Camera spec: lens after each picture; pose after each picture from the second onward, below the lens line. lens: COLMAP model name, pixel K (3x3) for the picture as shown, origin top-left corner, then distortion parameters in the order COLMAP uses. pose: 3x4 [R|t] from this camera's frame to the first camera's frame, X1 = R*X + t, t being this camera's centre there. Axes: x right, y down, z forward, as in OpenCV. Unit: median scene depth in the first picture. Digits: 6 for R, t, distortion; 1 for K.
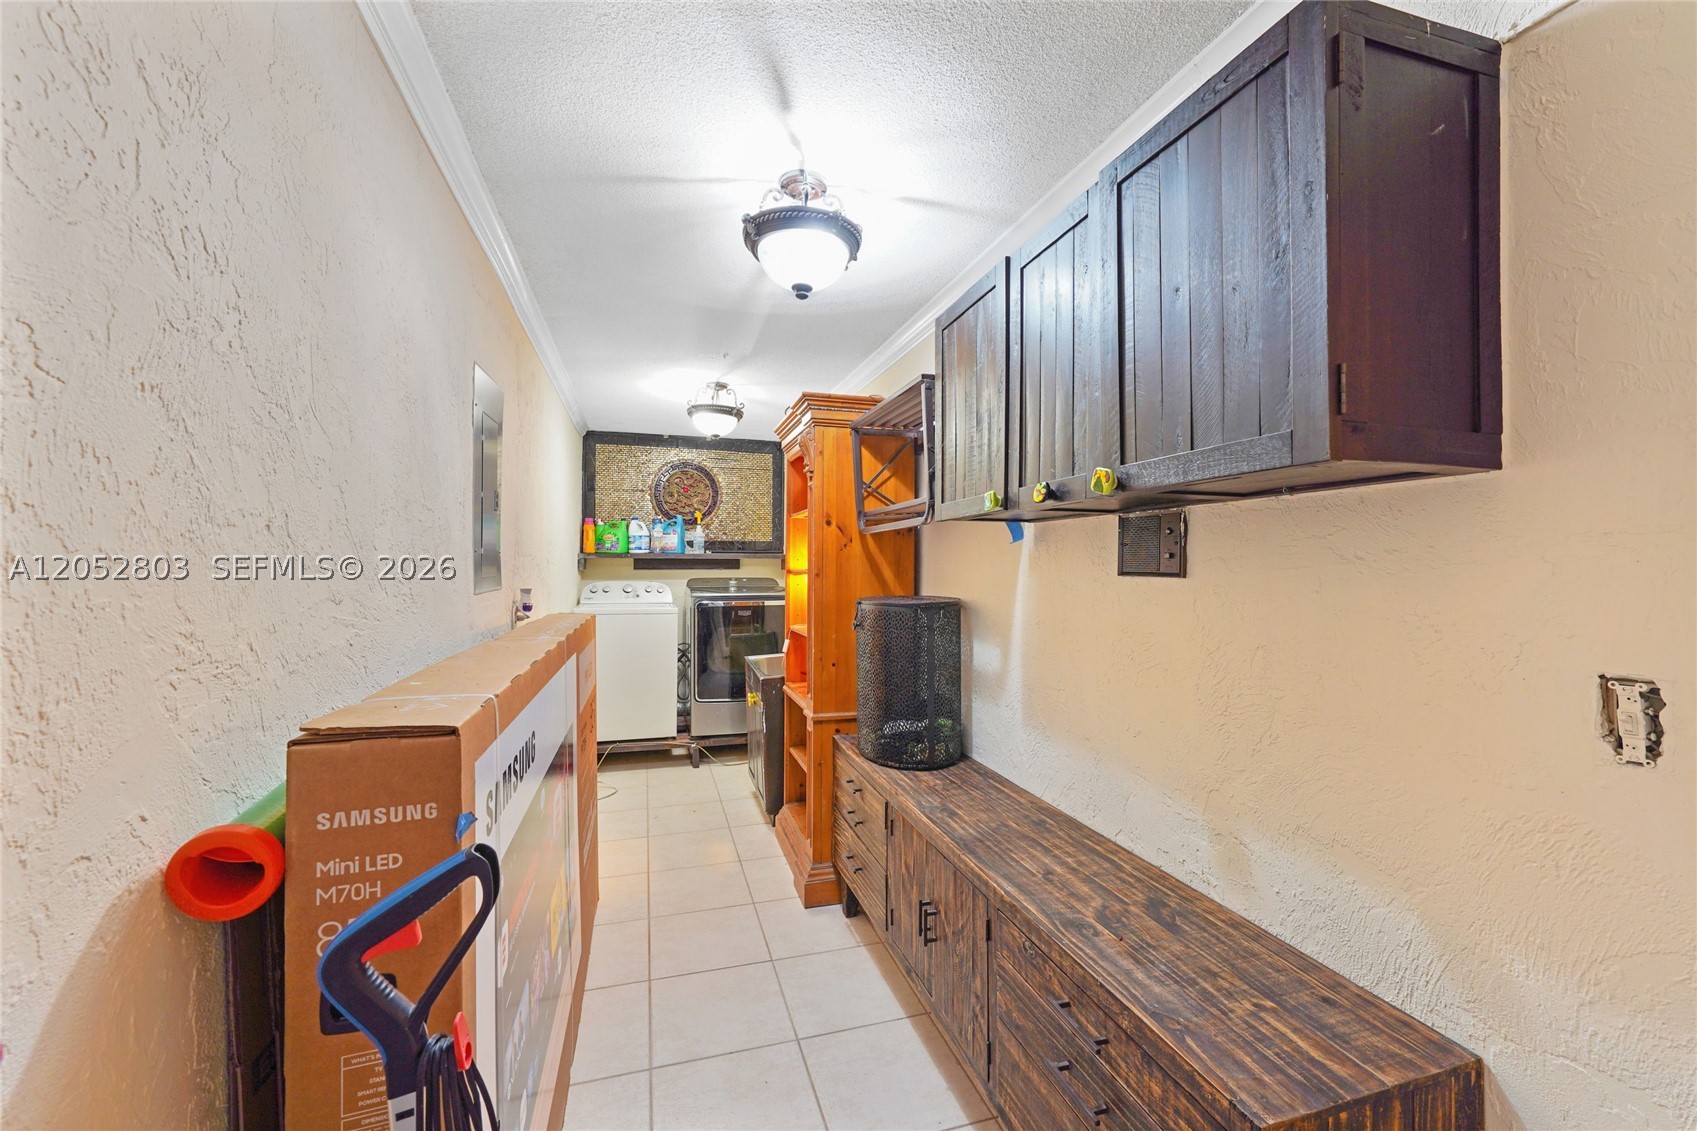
lens RADIAL K [[686.3, 0, 840.7], [0, 686.3, 564.4], [0, 0, 1]] dist [-0.003227, 0.008534]
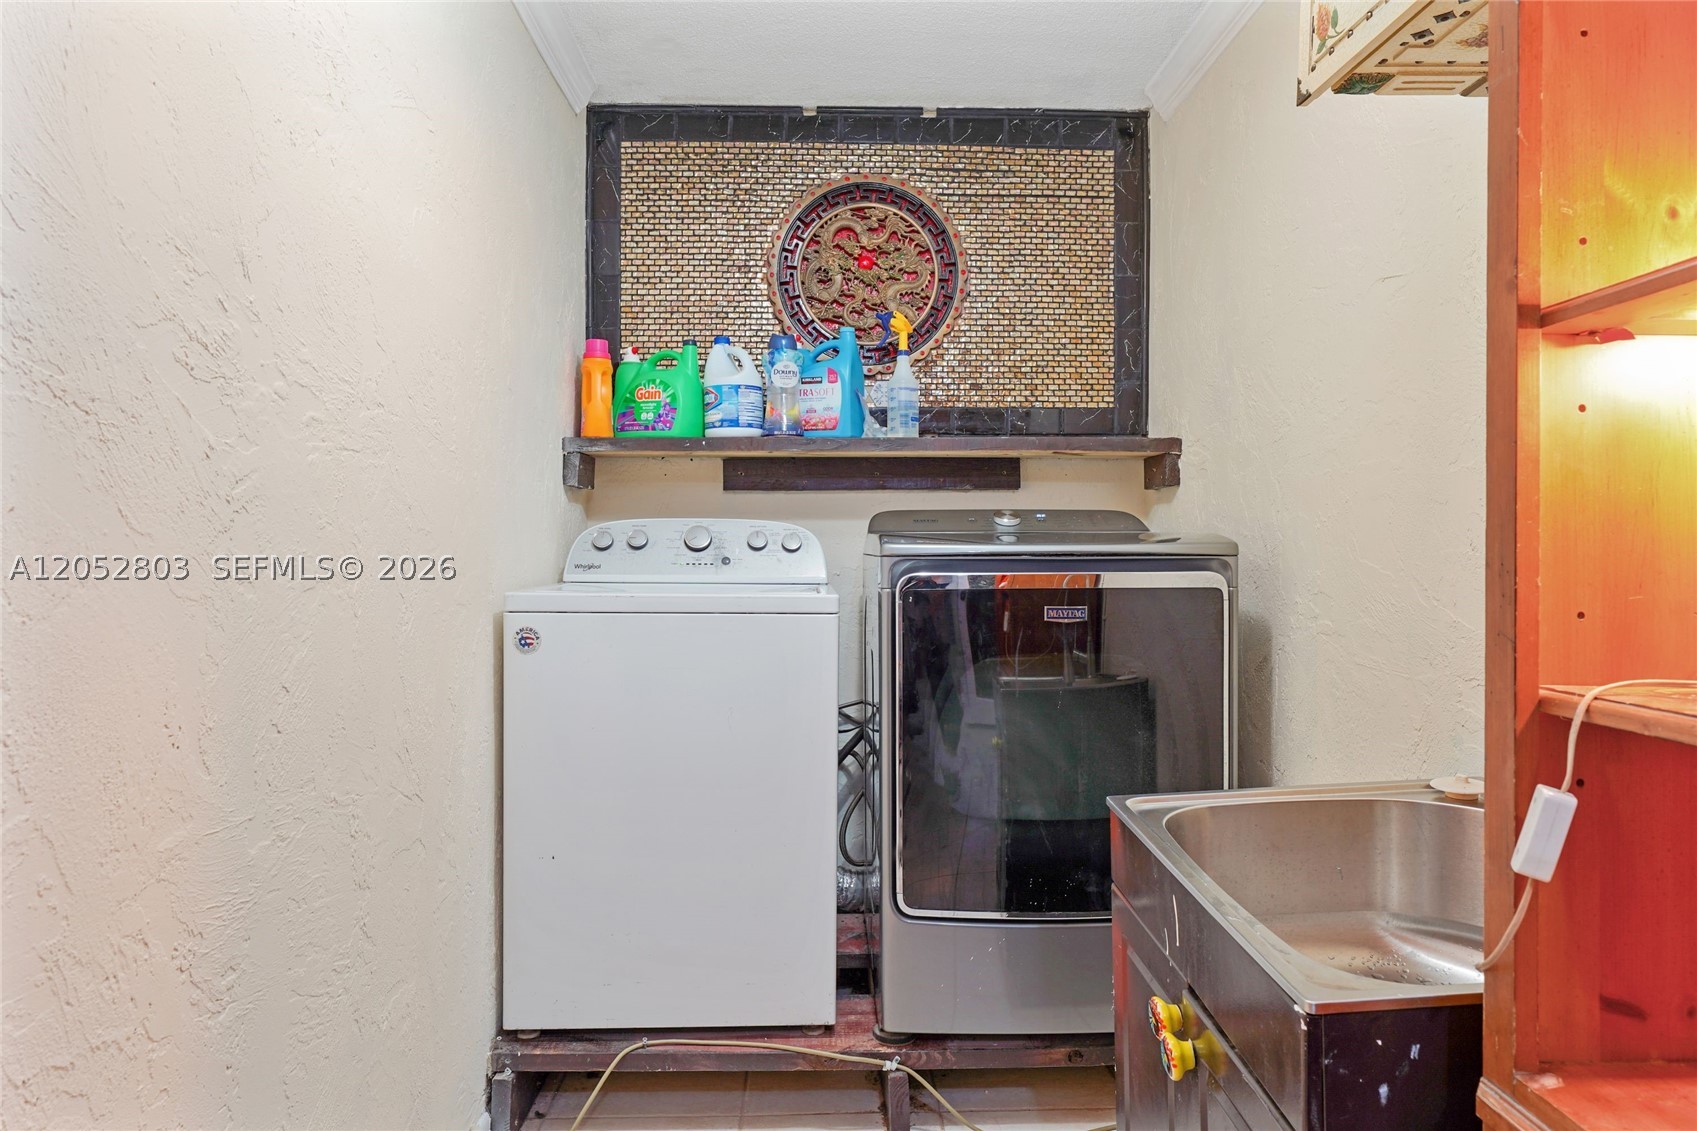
lens RADIAL K [[1027.5, 0, 850.0], [0, 1027.5, 556.2], [0, 0, 1]] dist [0.020419, 0.000179]
pose [[0.968465, -0.000753, -0.249147, -0.107258], [0.003801, 0.999924, 0.011756, 0.036620], [0.249120, -0.012332, 0.968394, 0.508181]]
